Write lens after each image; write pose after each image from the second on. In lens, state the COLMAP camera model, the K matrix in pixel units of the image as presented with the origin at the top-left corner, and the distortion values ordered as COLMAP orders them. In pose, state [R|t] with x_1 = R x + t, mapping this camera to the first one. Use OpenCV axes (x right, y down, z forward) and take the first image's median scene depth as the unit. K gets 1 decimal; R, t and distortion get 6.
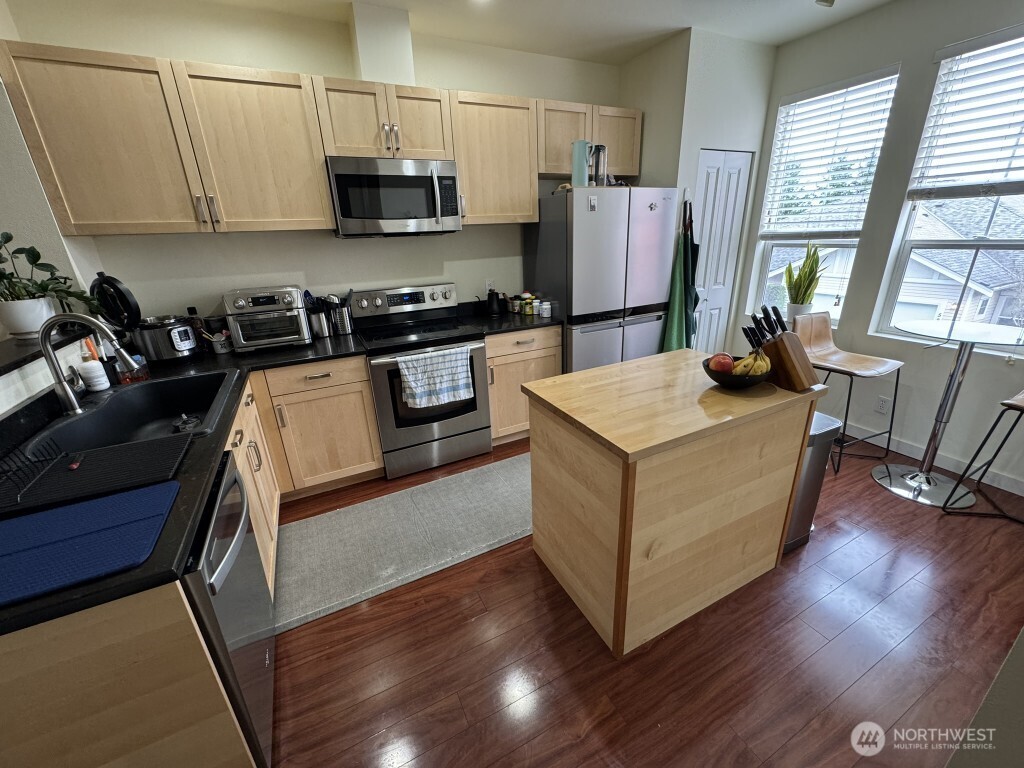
lens RADIAL K [[408.2, 0, 512.0], [0, 408.2, 384.0], [0, 0, 1]] dist [-0.002455, -0.000147]
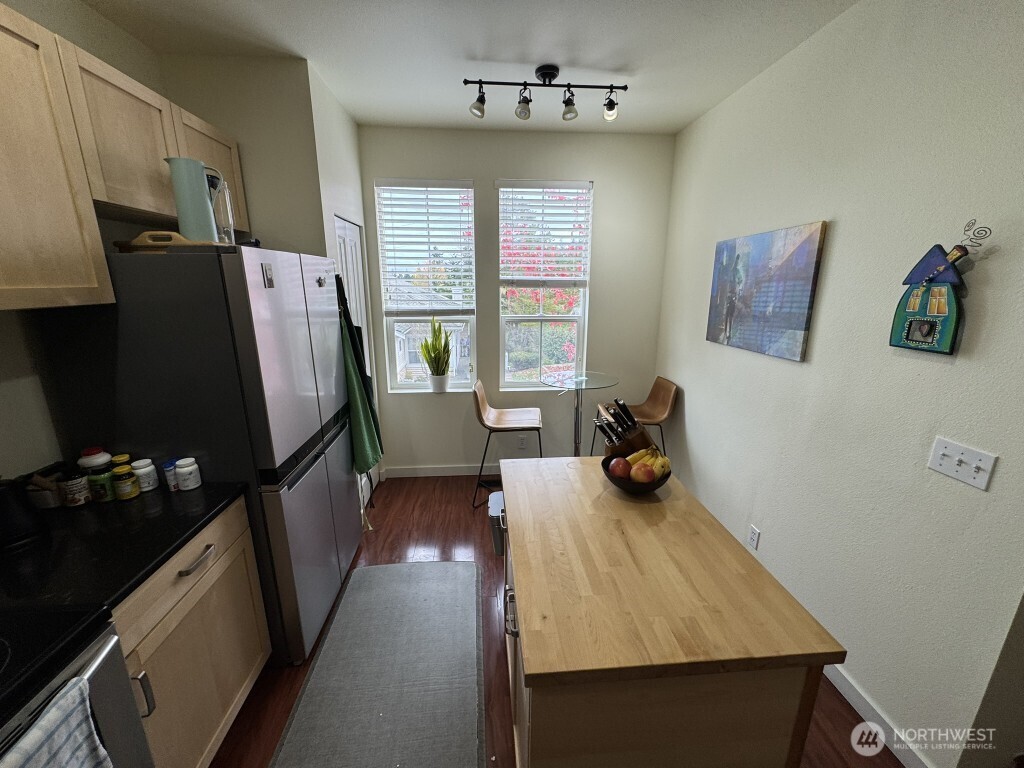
lens RADIAL K [[408.2, 0, 512.0], [0, 408.2, 384.0], [0, 0, 1]] dist [-0.002455, -0.000147]
pose [[0.367272, -0.187998, 0.910916, -0.230841], [0.304198, 0.949779, 0.073369, -0.235484], [-0.878962, 0.250153, 0.406016, 0.502963]]
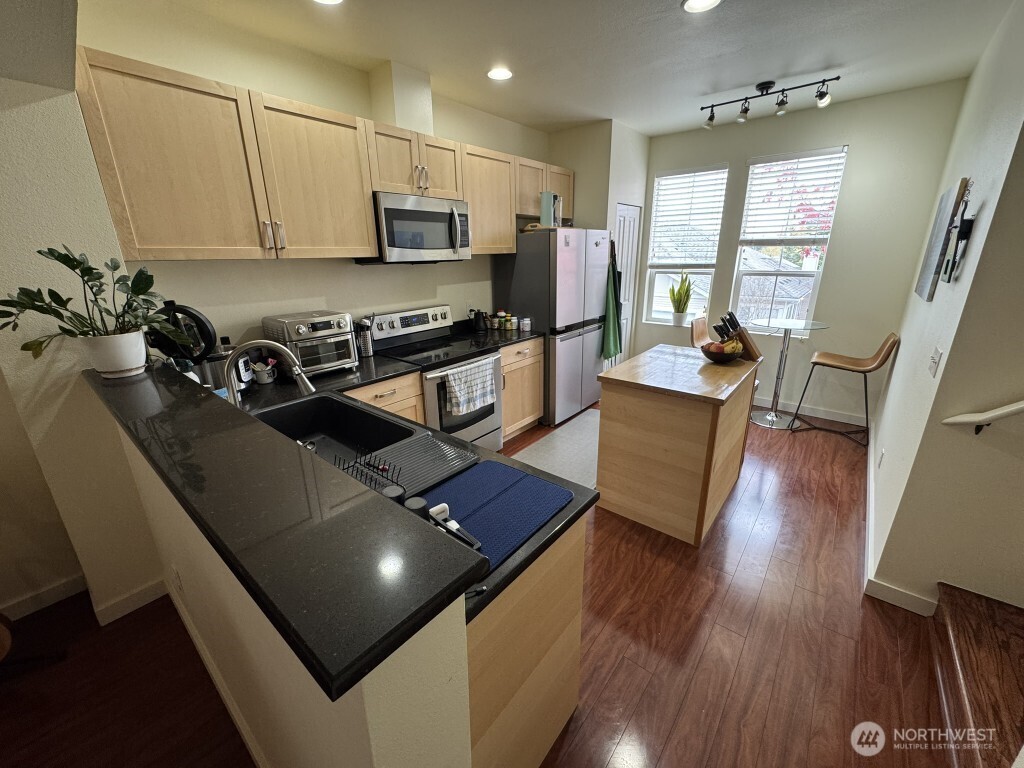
lens RADIAL K [[408.2, 0, 512.0], [0, 408.2, 384.0], [0, 0, 1]] dist [-0.002455, -0.000147]
pose [[0.912942, -0.103142, 0.394840, -0.522568], [0.122796, 0.992123, -0.024759, 0.018669], [-0.389176, 0.071089, 0.918416, -0.088470]]
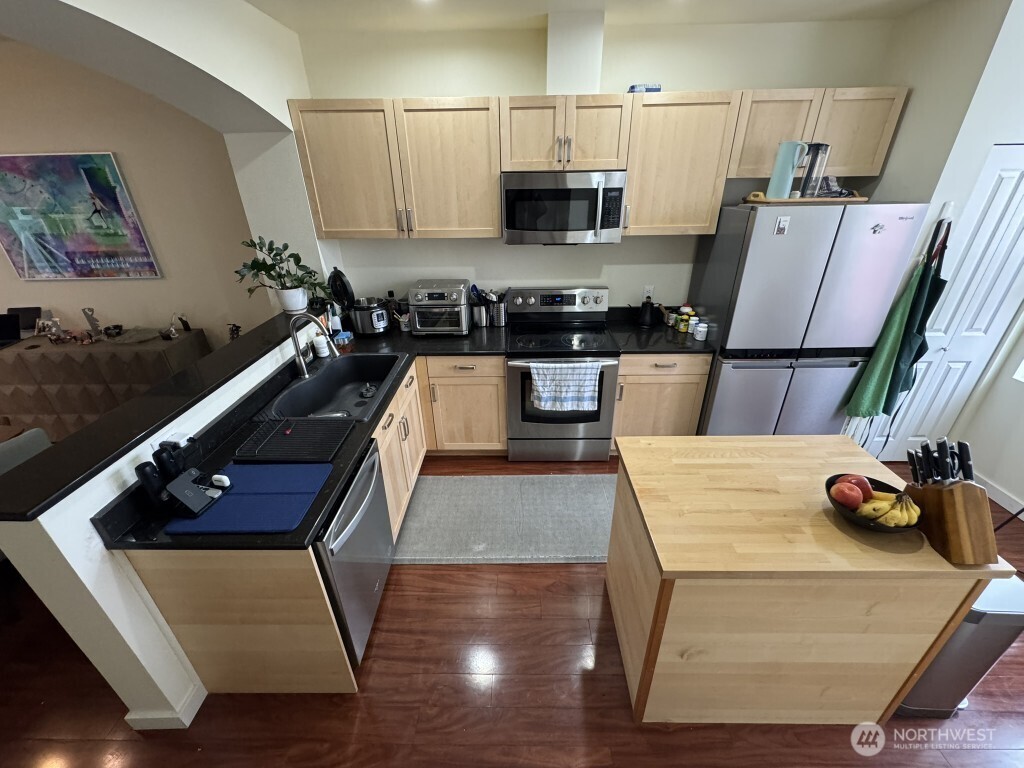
lens RADIAL K [[408.2, 0, 512.0], [0, 408.2, 384.0], [0, 0, 1]] dist [-0.002455, -0.000147]
pose [[0.888206, 0.228822, -0.398410, 0.113675], [-0.176088, 0.970479, 0.164815, -0.168851], [0.424362, -0.076234, 0.902278, -0.010139]]
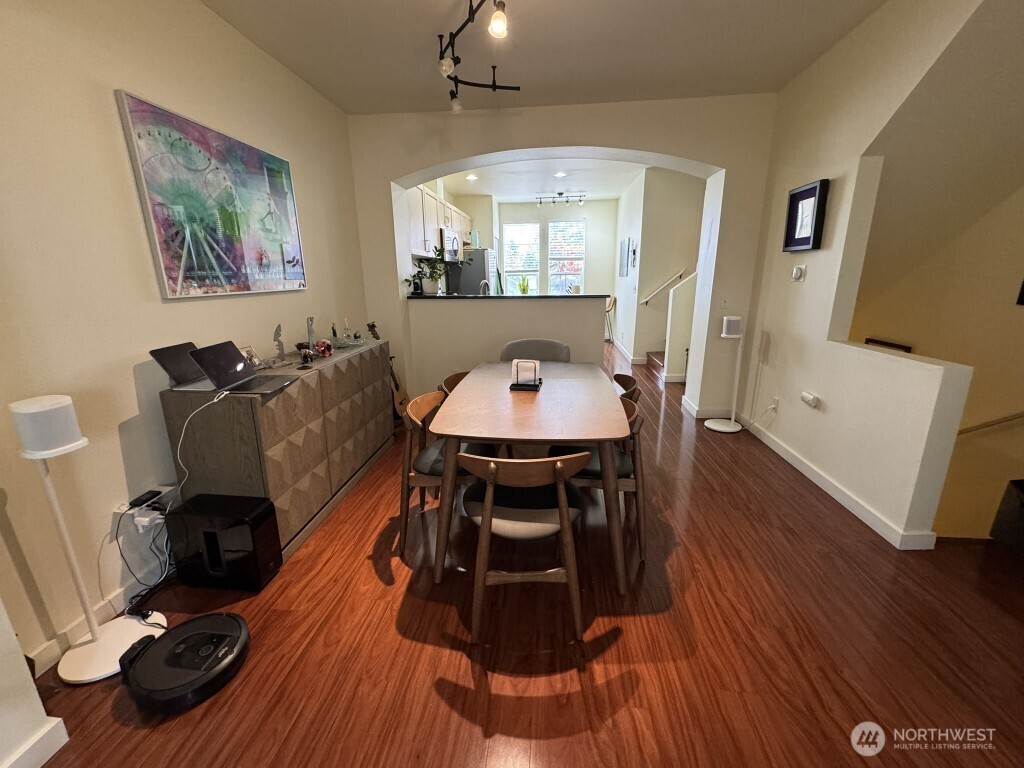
lens RADIAL K [[408.2, 0, 512.0], [0, 408.2, 384.0], [0, 0, 1]] dist [-0.002455, -0.000147]
pose [[0.526969, -0.192379, 0.827825, -2.022436], [0.288142, 0.956796, 0.038928, 0.276411], [-0.799549, 0.218018, 0.559634, -0.373985]]
